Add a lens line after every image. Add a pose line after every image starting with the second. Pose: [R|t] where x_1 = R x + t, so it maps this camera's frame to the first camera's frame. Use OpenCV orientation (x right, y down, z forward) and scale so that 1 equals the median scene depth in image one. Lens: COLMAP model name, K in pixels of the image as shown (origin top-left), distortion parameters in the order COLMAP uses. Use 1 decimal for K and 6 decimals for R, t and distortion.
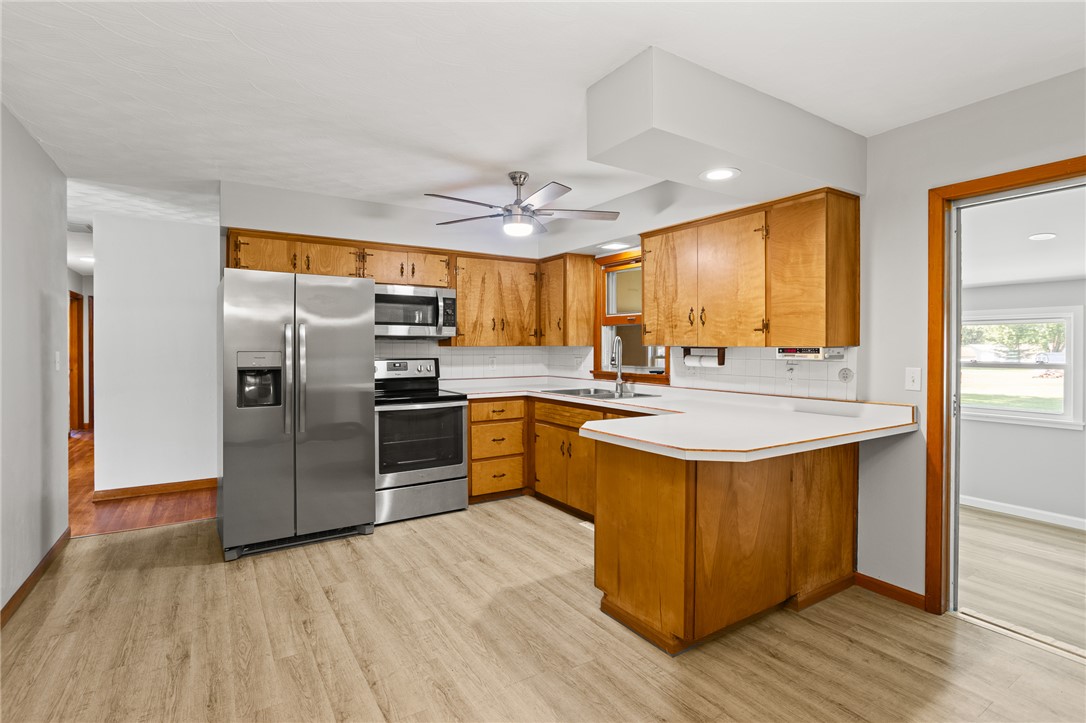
lens RADIAL K [[546.0, 0, 544.4], [0, 546.0, 355.8], [0, 0, 1]] dist [-0.059603, 0.041250]
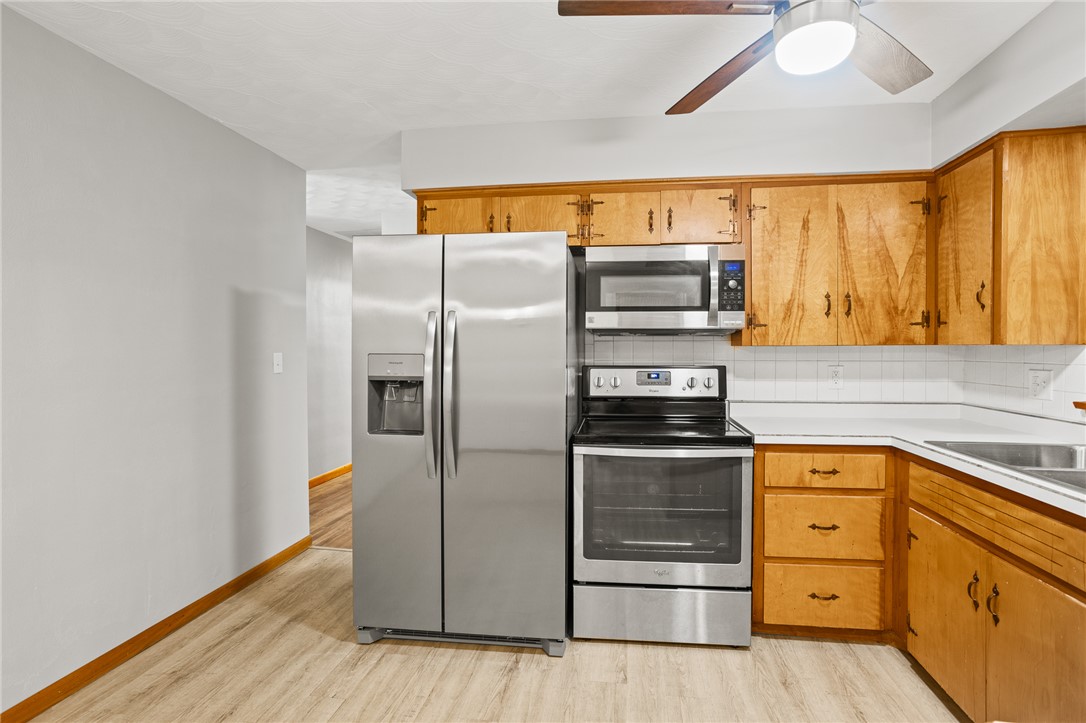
lens RADIAL K [[546.0, 0, 544.4], [0, 546.0, 355.8], [0, 0, 1]] dist [-0.059603, 0.041250]
pose [[0.753029, 0.008552, -0.657932, 0.052645], [-0.008928, 0.999956, 0.002779, -0.007133], [0.657927, 0.003782, 0.753072, 0.471324]]
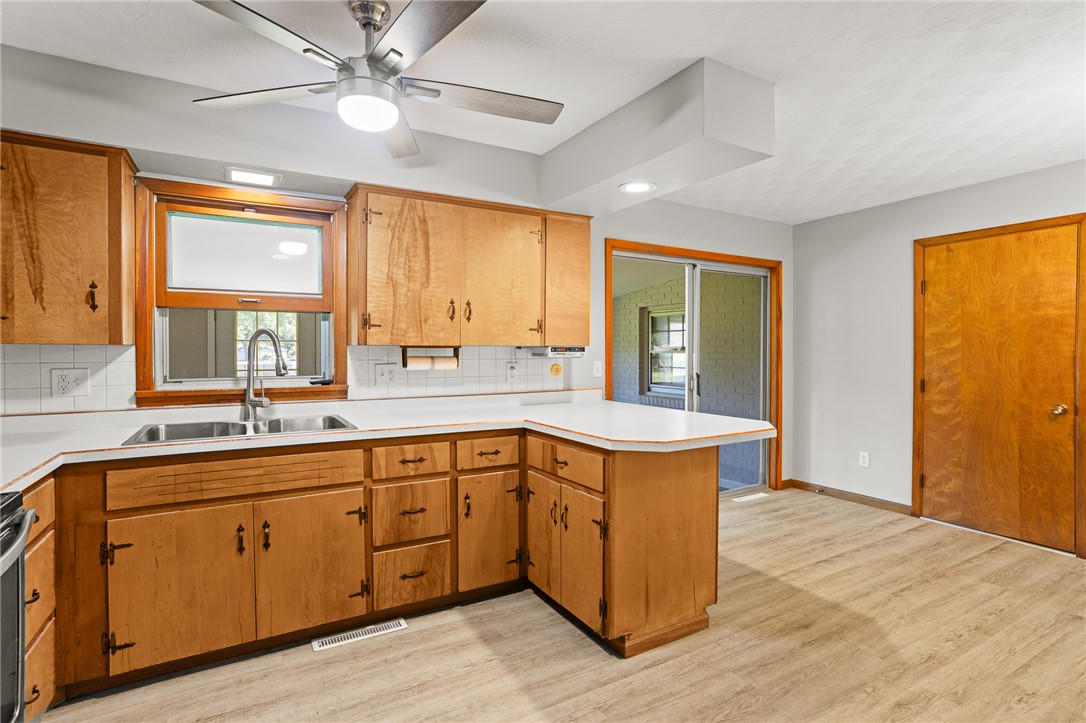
lens RADIAL K [[521.1, 0, 540.8], [0, 521.1, 358.7], [0, 0, 1]] dist [-0.056604, 0.034205]
pose [[0.047663, -0.018854, 0.998686, -0.430303], [0.017900, 0.999677, 0.018019, -0.007377], [-0.998703, 0.017017, 0.047985, 0.676620]]
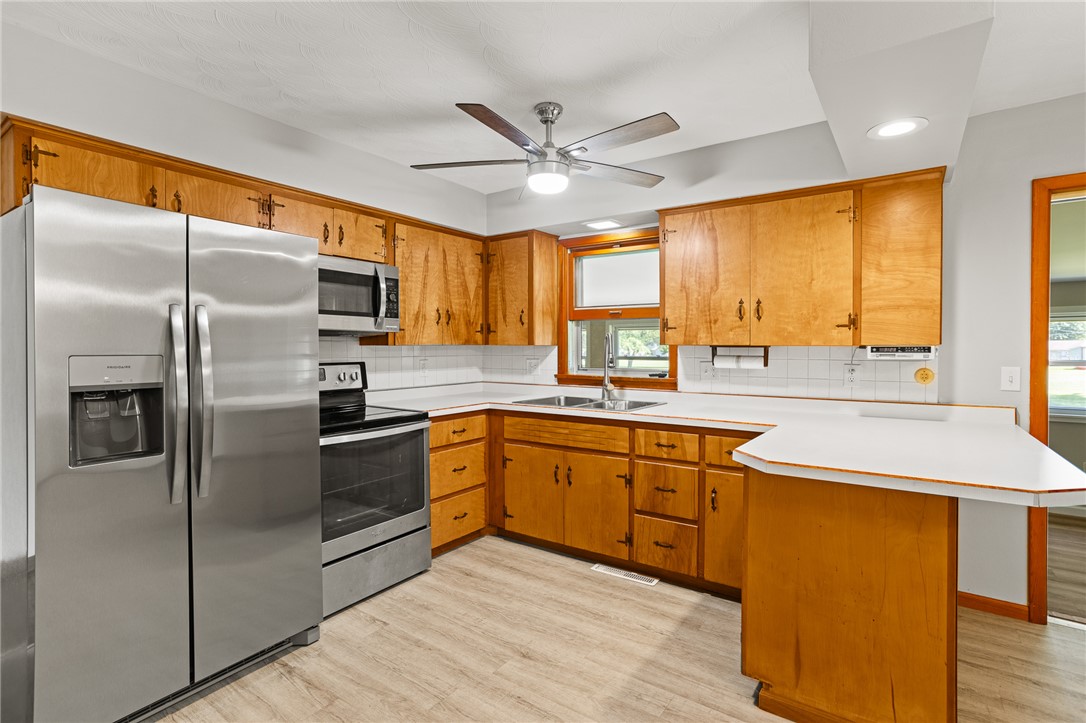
lens RADIAL K [[534.6, 0, 556.6], [0, 534.6, 357.1], [0, 0, 1]] dist [-0.053828, 0.036511]
pose [[0.921681, -0.009856, 0.387824, -0.259932], [0.008353, 0.999950, 0.005561, -0.004574], [-0.387859, -0.001886, 0.921717, 0.283942]]
